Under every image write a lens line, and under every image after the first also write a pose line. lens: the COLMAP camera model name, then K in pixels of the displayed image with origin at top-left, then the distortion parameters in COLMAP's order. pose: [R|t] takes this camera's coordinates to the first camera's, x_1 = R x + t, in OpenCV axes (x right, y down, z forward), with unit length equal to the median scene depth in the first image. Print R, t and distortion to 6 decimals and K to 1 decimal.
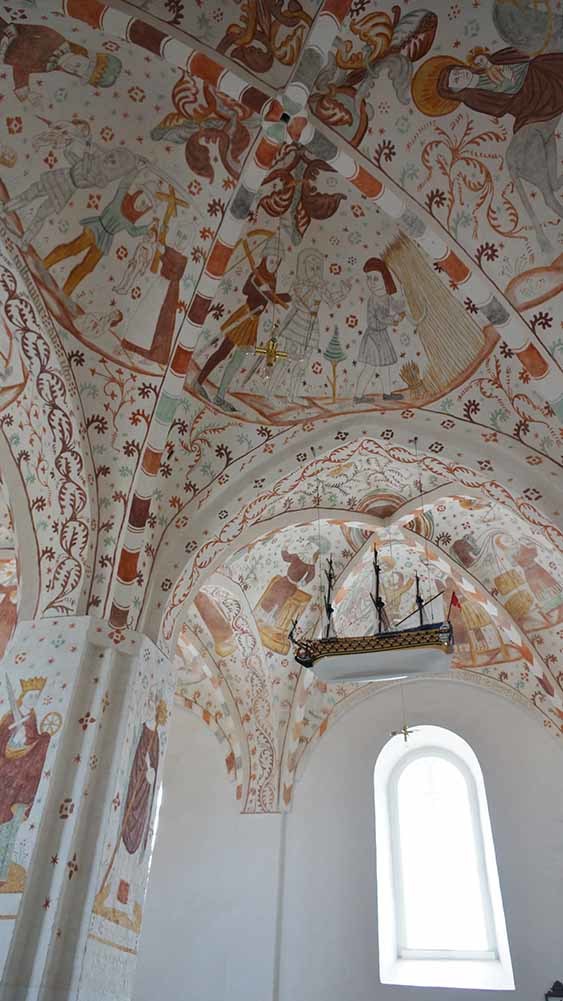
lens RADIAL K [[669.6, 0, 270.5], [0, 669.6, 503.6], [0, 0, 1]] dist [-0.018168, 0.012050]
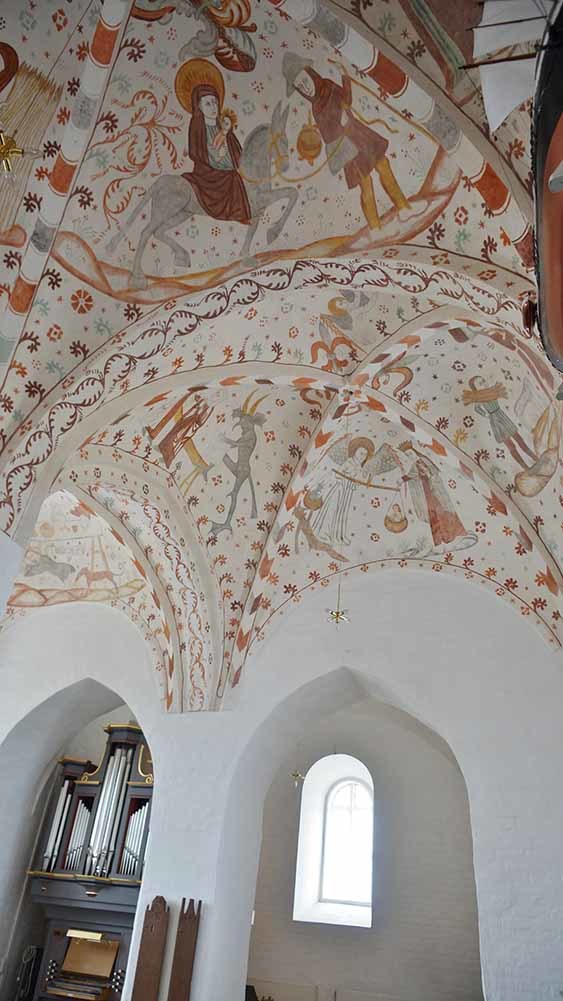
lens RADIAL K [[669.6, 0, 277.0], [0, 669.6, 505.2], [0, 0, 1]] dist [-0.018168, 0.012050]
pose [[0.073974, 0.513460, 0.854919, -0.294749], [-0.687747, 0.647062, -0.329113, 0.066434], [-0.722172, -0.563622, 0.400997, 0.108008]]
